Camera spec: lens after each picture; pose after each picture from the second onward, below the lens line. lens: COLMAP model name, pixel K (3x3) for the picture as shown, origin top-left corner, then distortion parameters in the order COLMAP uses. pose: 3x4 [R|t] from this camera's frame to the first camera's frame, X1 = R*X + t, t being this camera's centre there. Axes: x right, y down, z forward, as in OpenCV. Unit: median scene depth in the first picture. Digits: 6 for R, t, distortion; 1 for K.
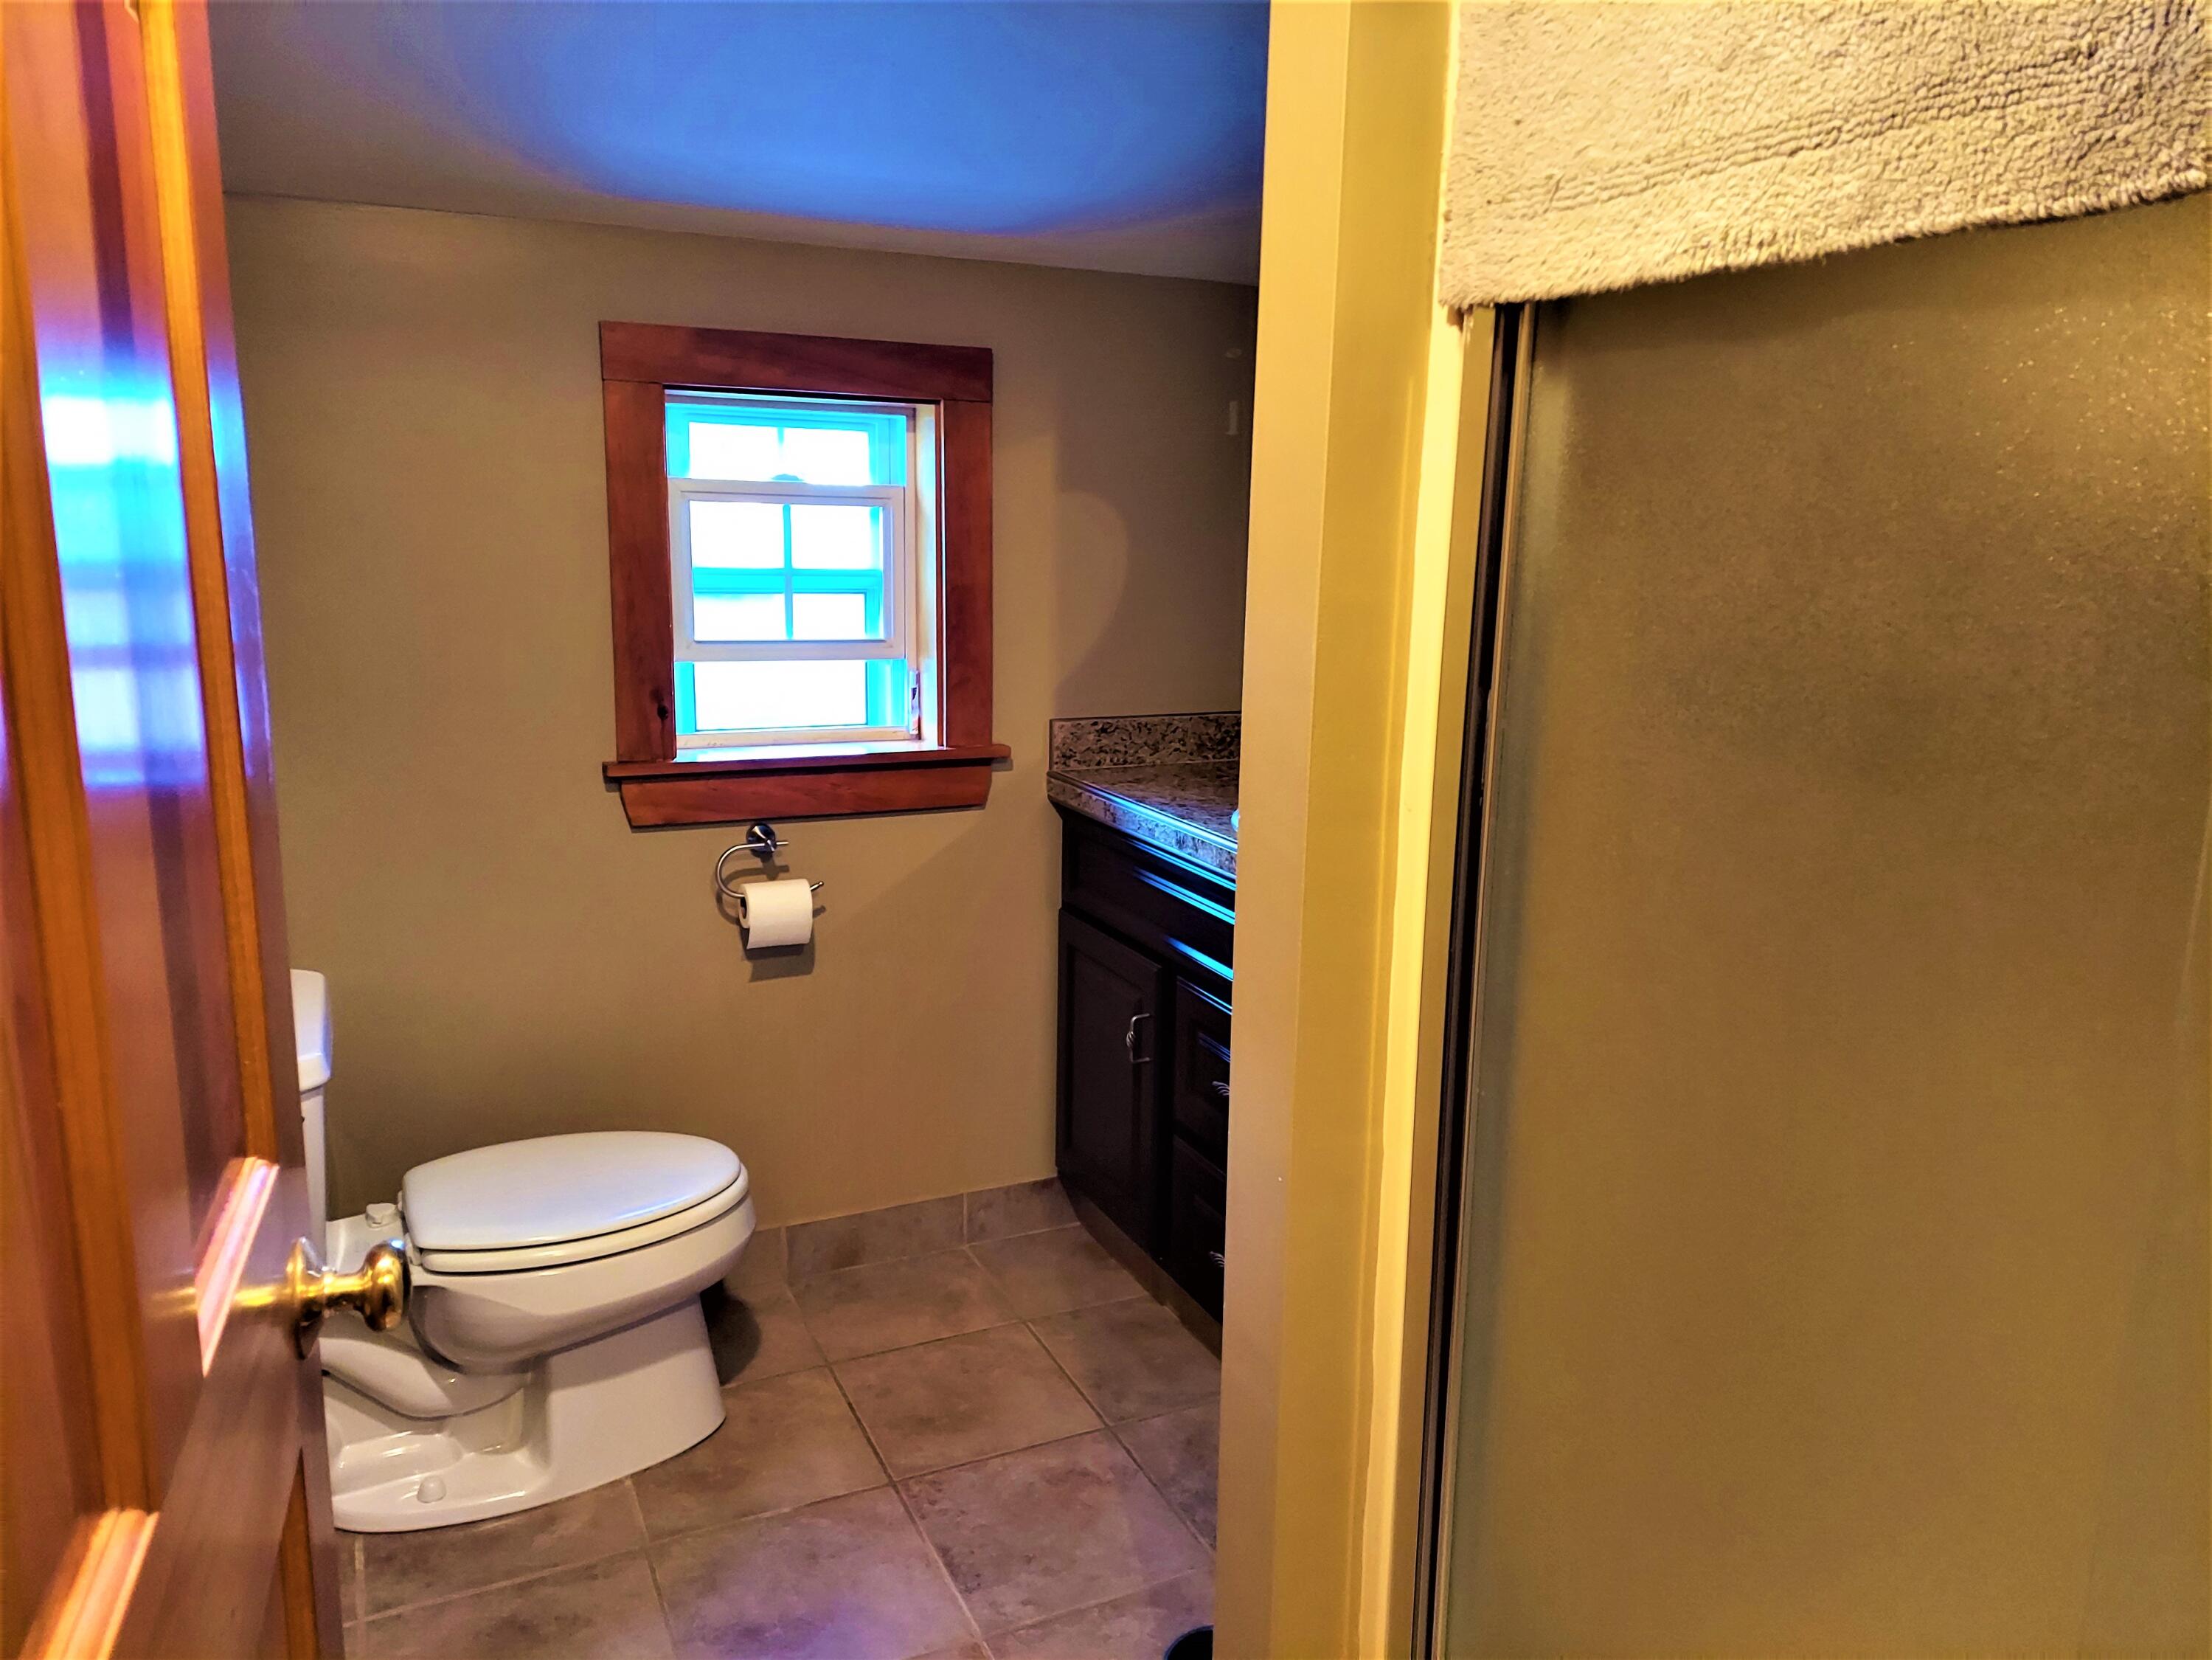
lens RADIAL K [[1575.9, 0, 1112.4], [0, 1575.9, 818.9], [0, 0, 1]] dist [0.113451, -0.127765]
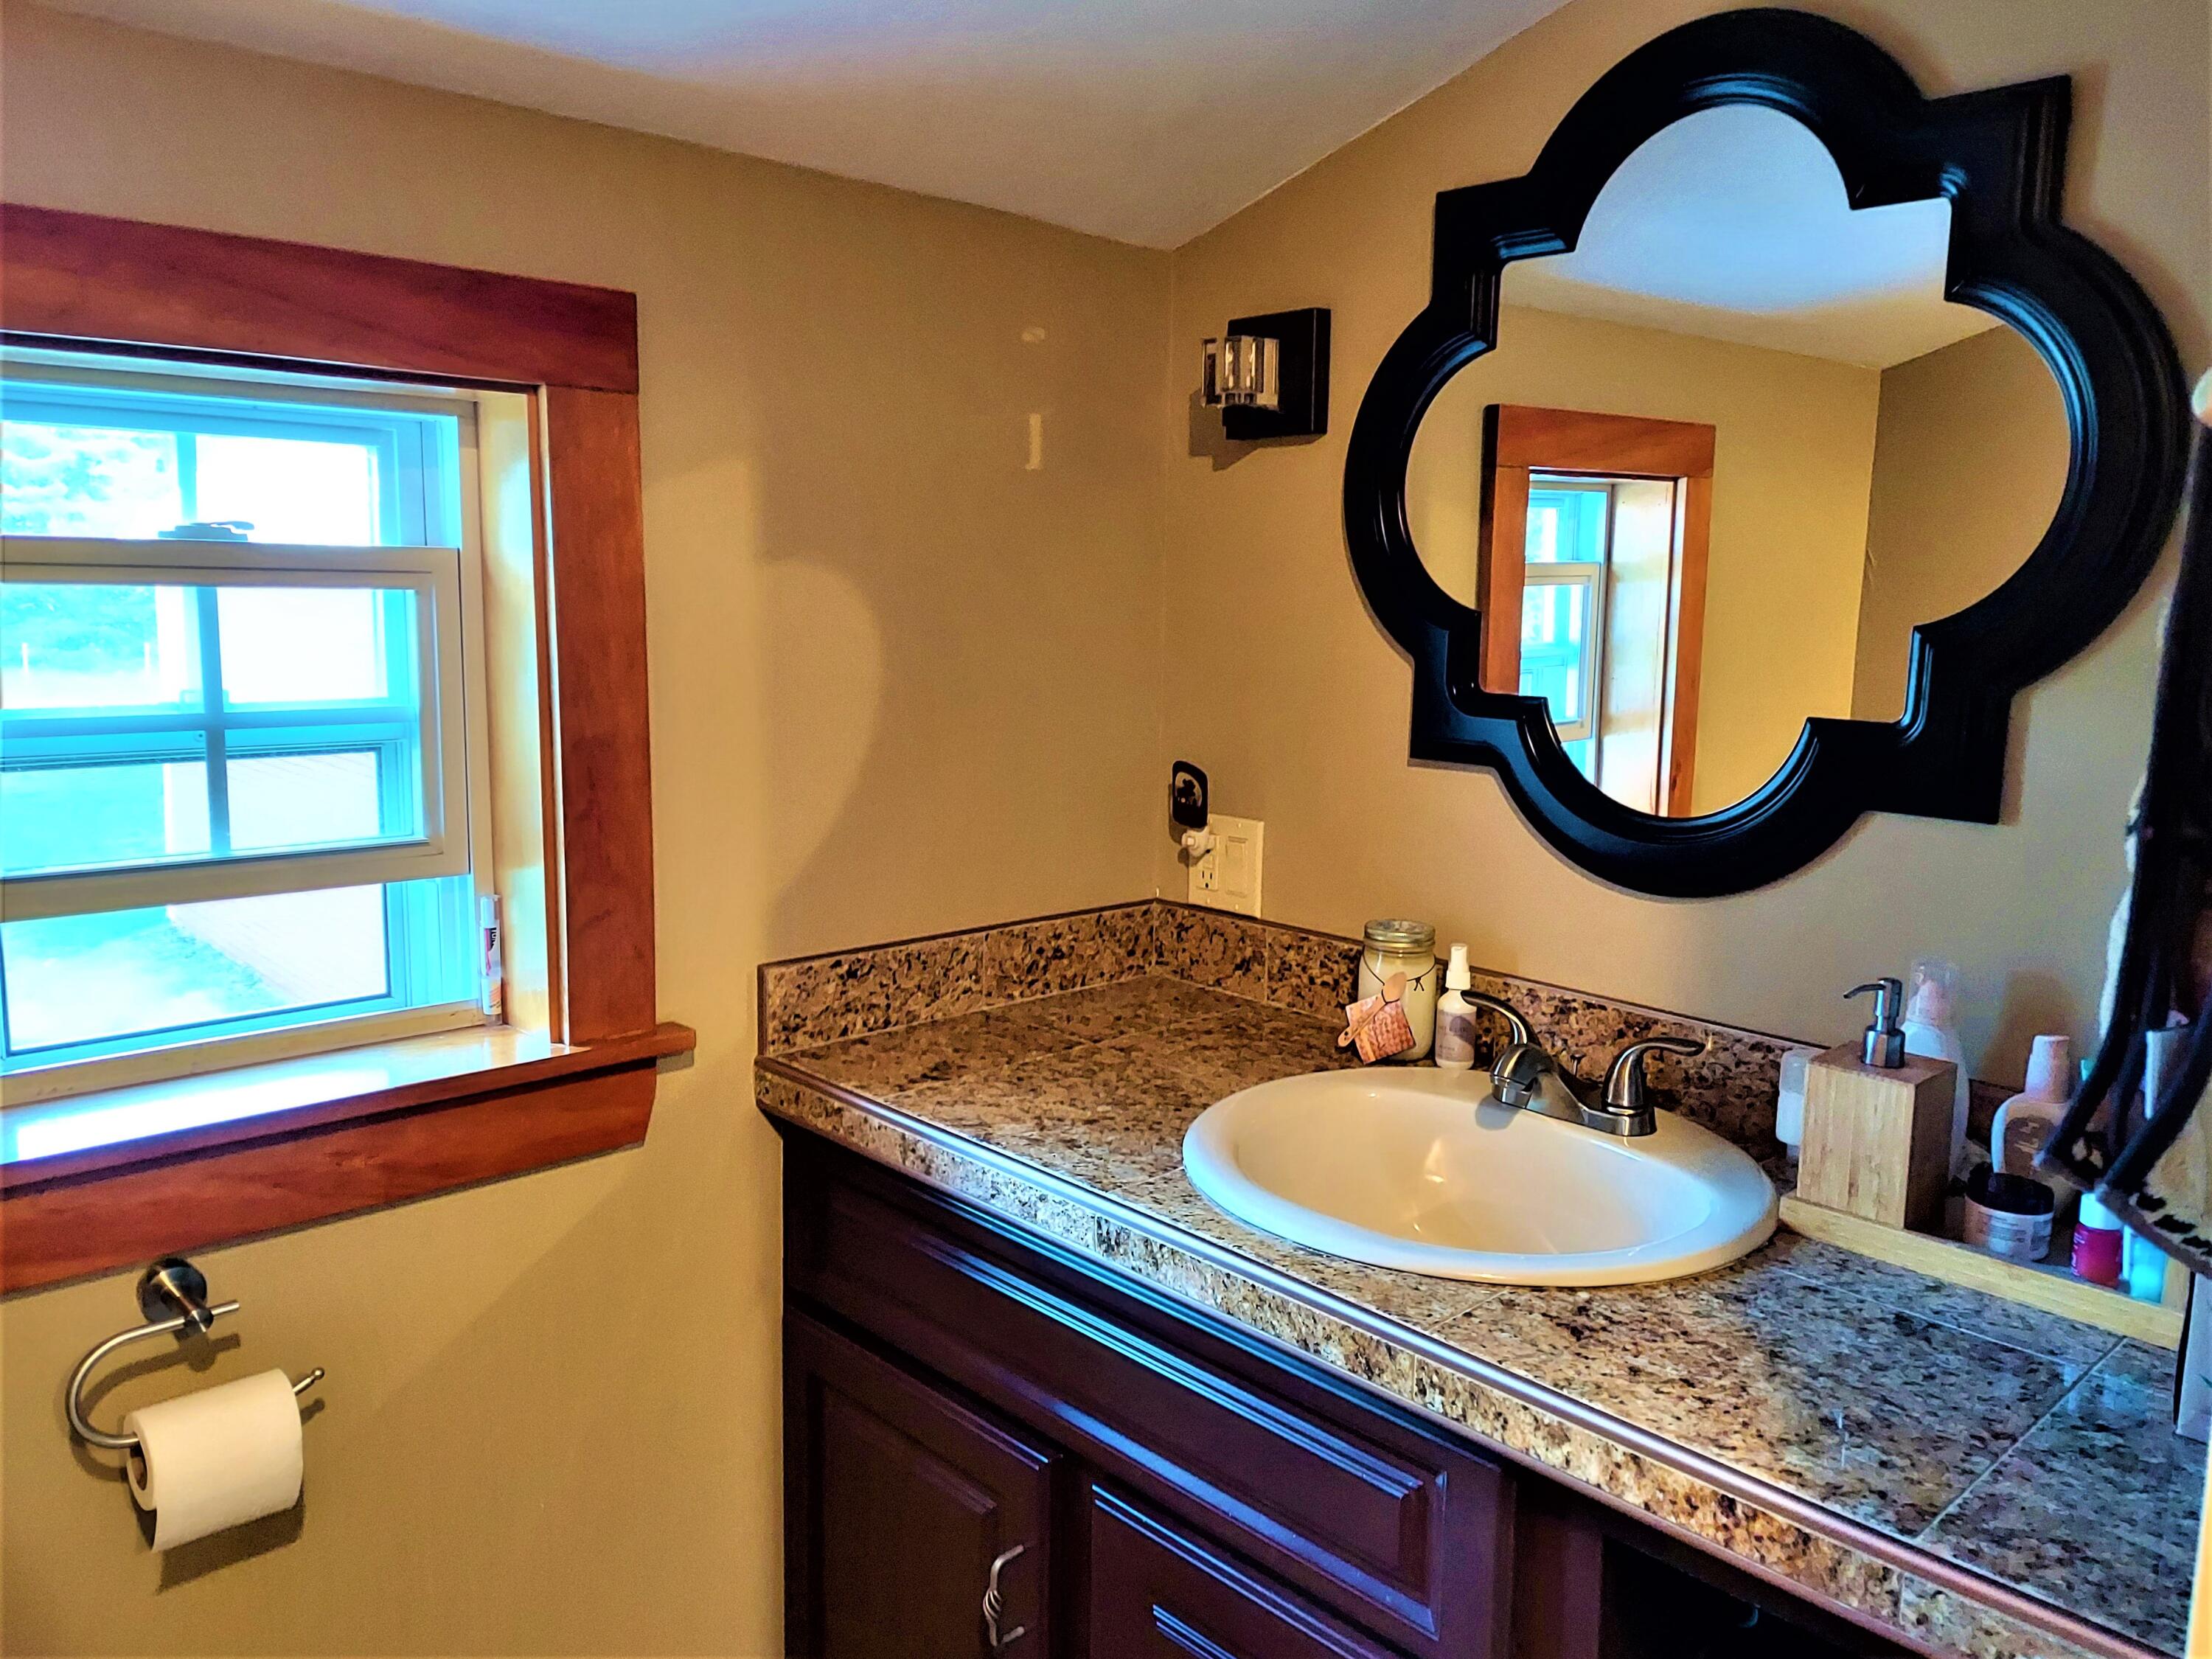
lens RADIAL K [[1669.0, 0, 1116.4], [0, 1669.0, 812.5], [0, 0, 1]] dist [0.114726, -0.132055]
pose [[0.953553, -0.047968, 0.297382, -0.095189], [0.062045, 0.997347, -0.038074, -0.088941], [-0.294766, 0.054756, 0.953999, 0.409480]]
